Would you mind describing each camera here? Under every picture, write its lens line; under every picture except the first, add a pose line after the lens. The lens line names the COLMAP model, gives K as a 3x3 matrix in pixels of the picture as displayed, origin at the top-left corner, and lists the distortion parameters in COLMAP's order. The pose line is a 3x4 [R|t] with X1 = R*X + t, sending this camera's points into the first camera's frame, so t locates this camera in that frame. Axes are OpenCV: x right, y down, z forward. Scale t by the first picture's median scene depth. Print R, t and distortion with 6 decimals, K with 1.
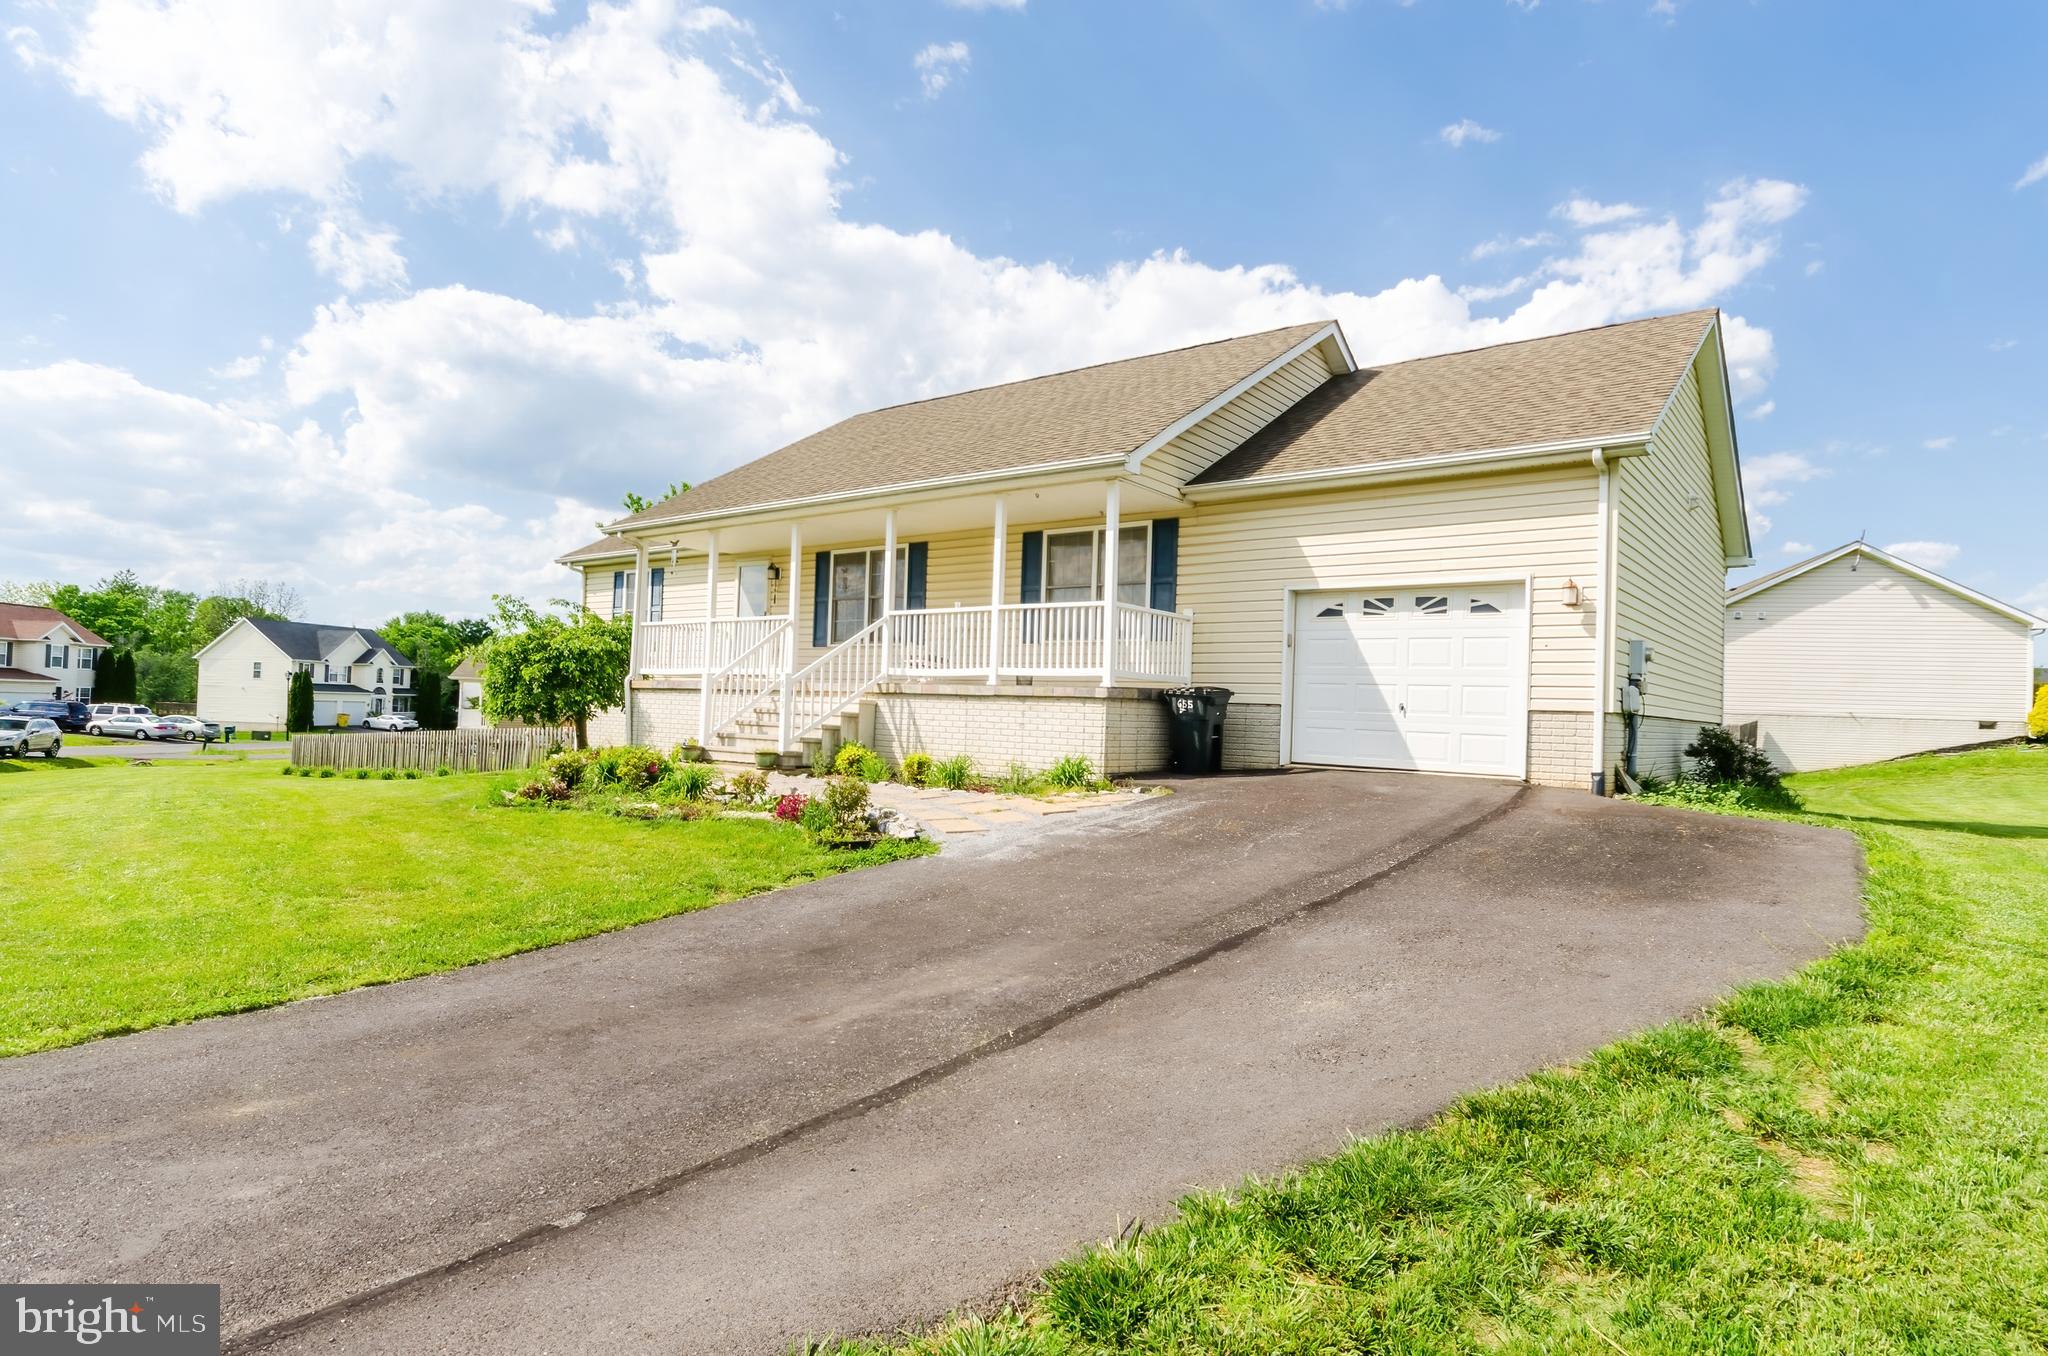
lens RADIAL K [[1086.6, 0, 999.8], [0, 1086.6, 679.2], [0, 0, 1]] dist [-0.000277, -0.000409]
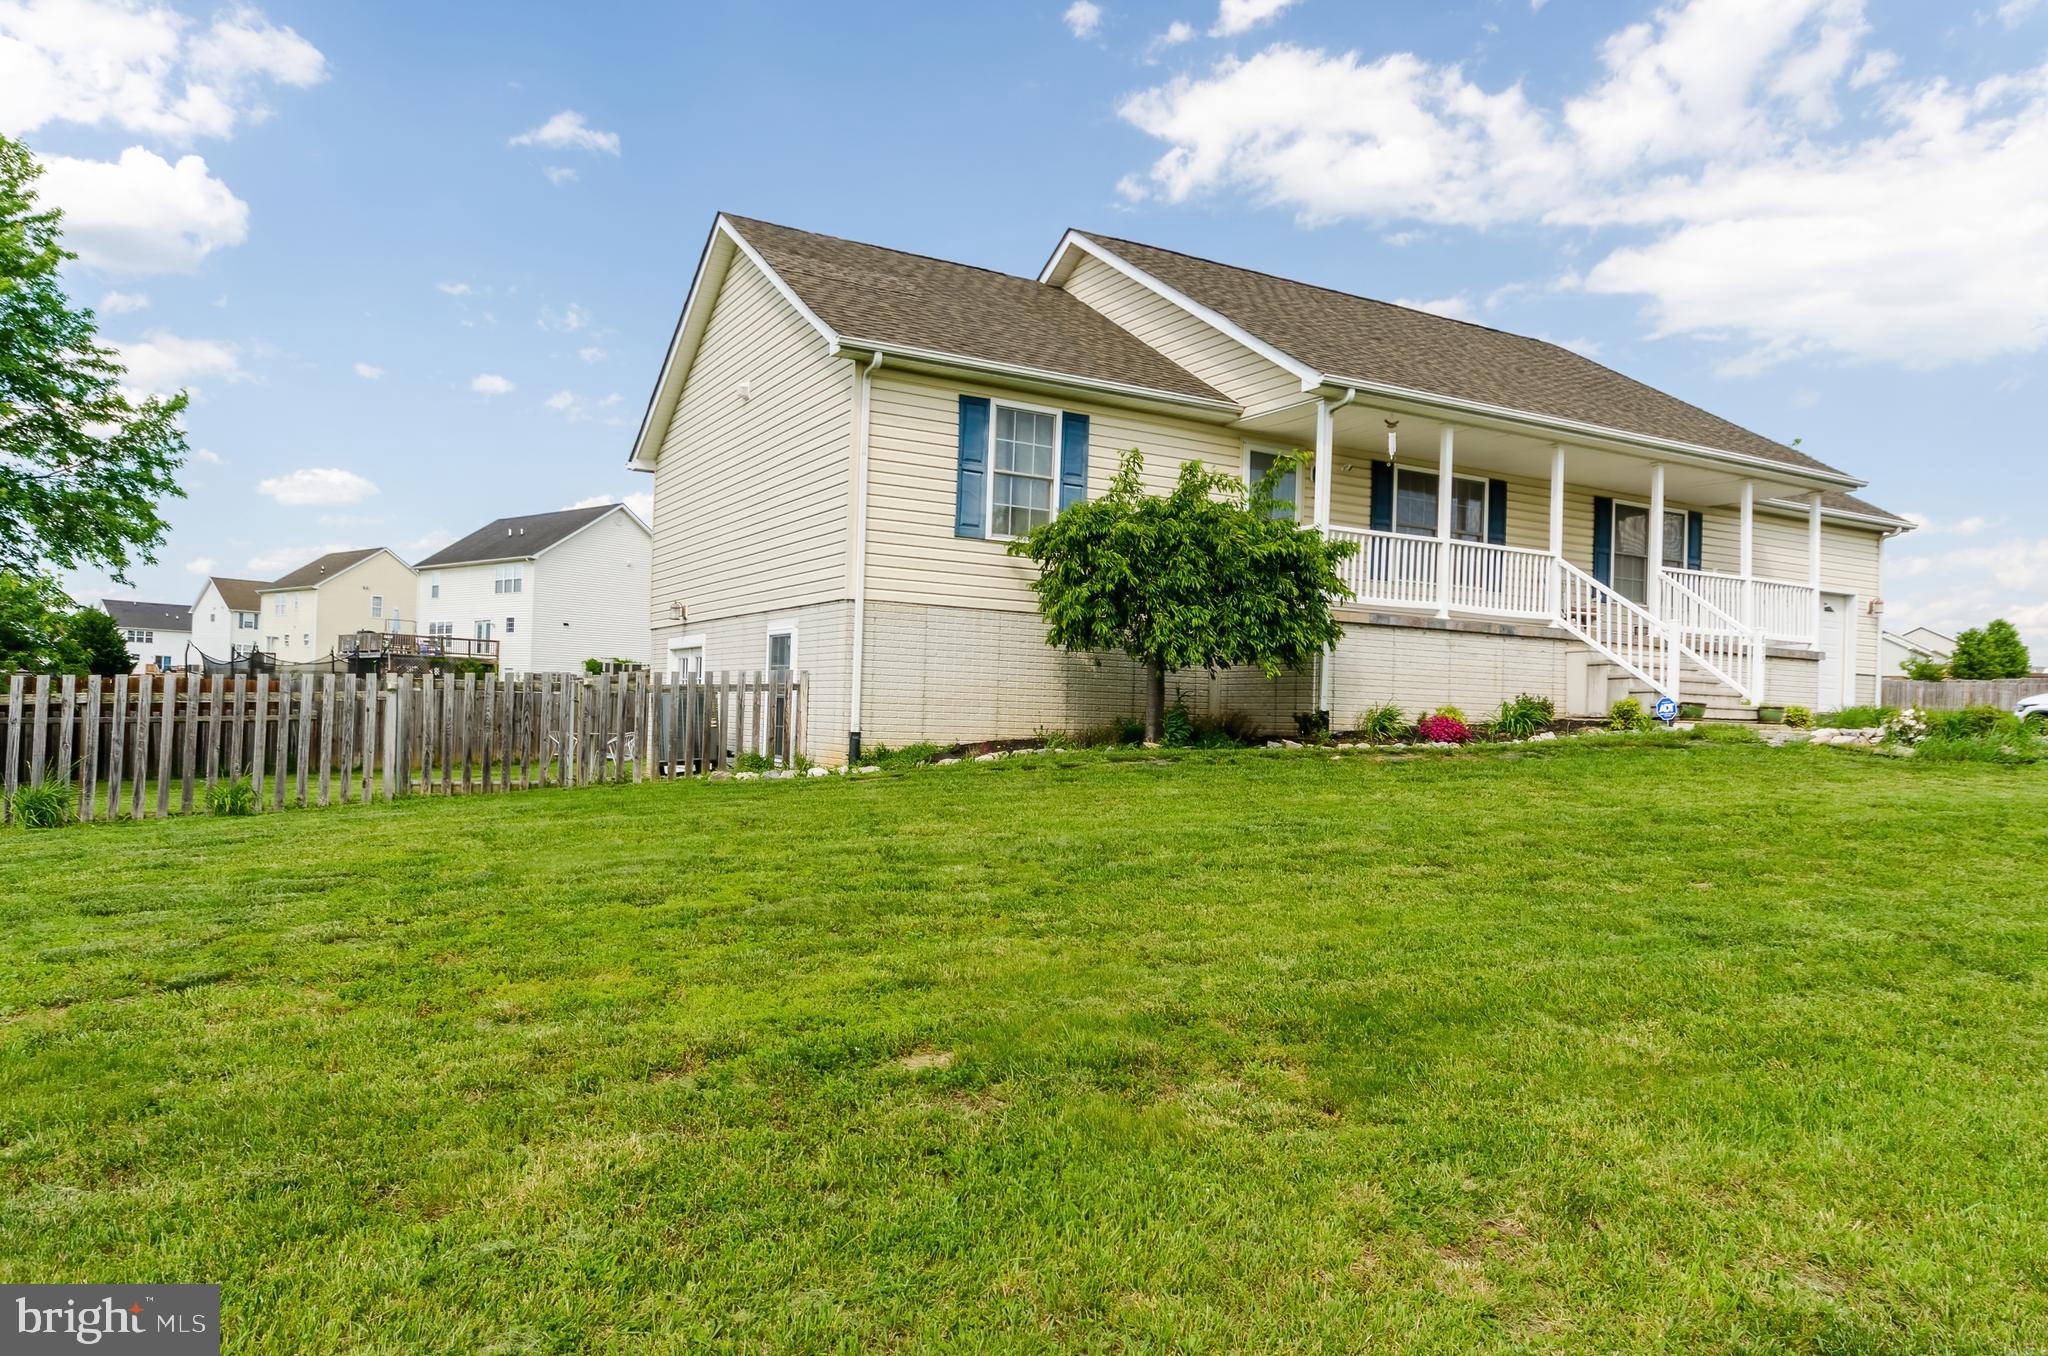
lens RADIAL K [[1359.3, 0, 1024.0], [0, 1359.3, 678.0], [0, 0, 1]] dist [0.012422, 0.001889]
pose [[0.365365, 0.001060, 0.930864, -1.211067], [-0.046265, 0.998784, 0.017022, 0.039085], [-0.929714, -0.049285, 0.364970, 0.874919]]
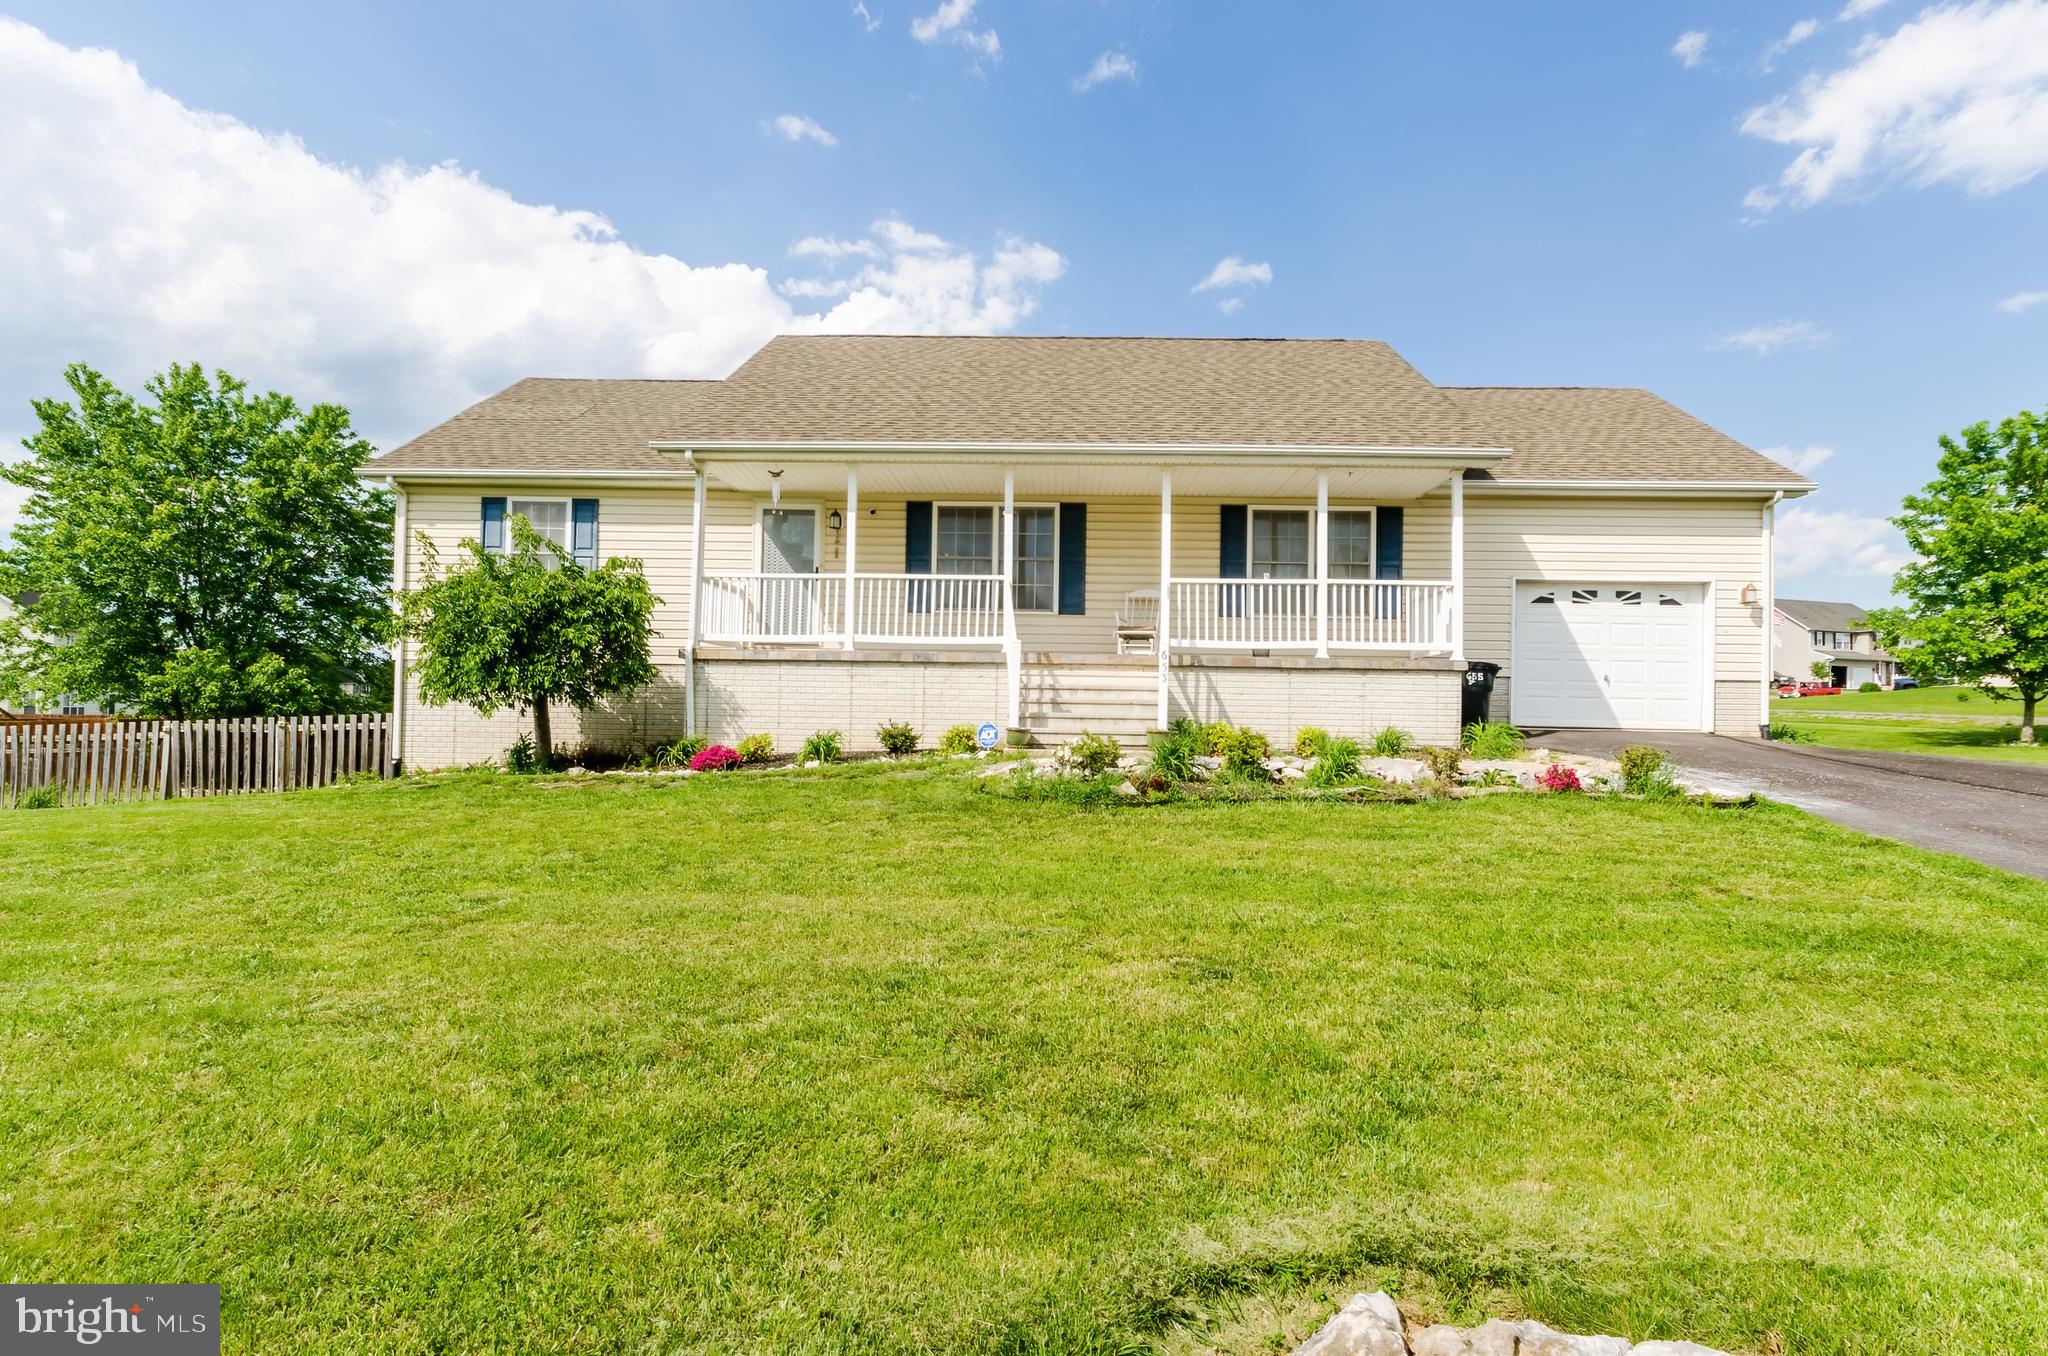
lens RADIAL K [[1132.9, 0, 1024.0], [0, 1132.9, 678.0], [0, 0, 1]] dist [0.000760, -0.000850]
pose [[0.803663, 0.000153, 0.595084, -0.628476], [-0.007817, 0.999916, 0.010300, 0.011292], [-0.595033, -0.012930, 0.803597, 0.235739]]
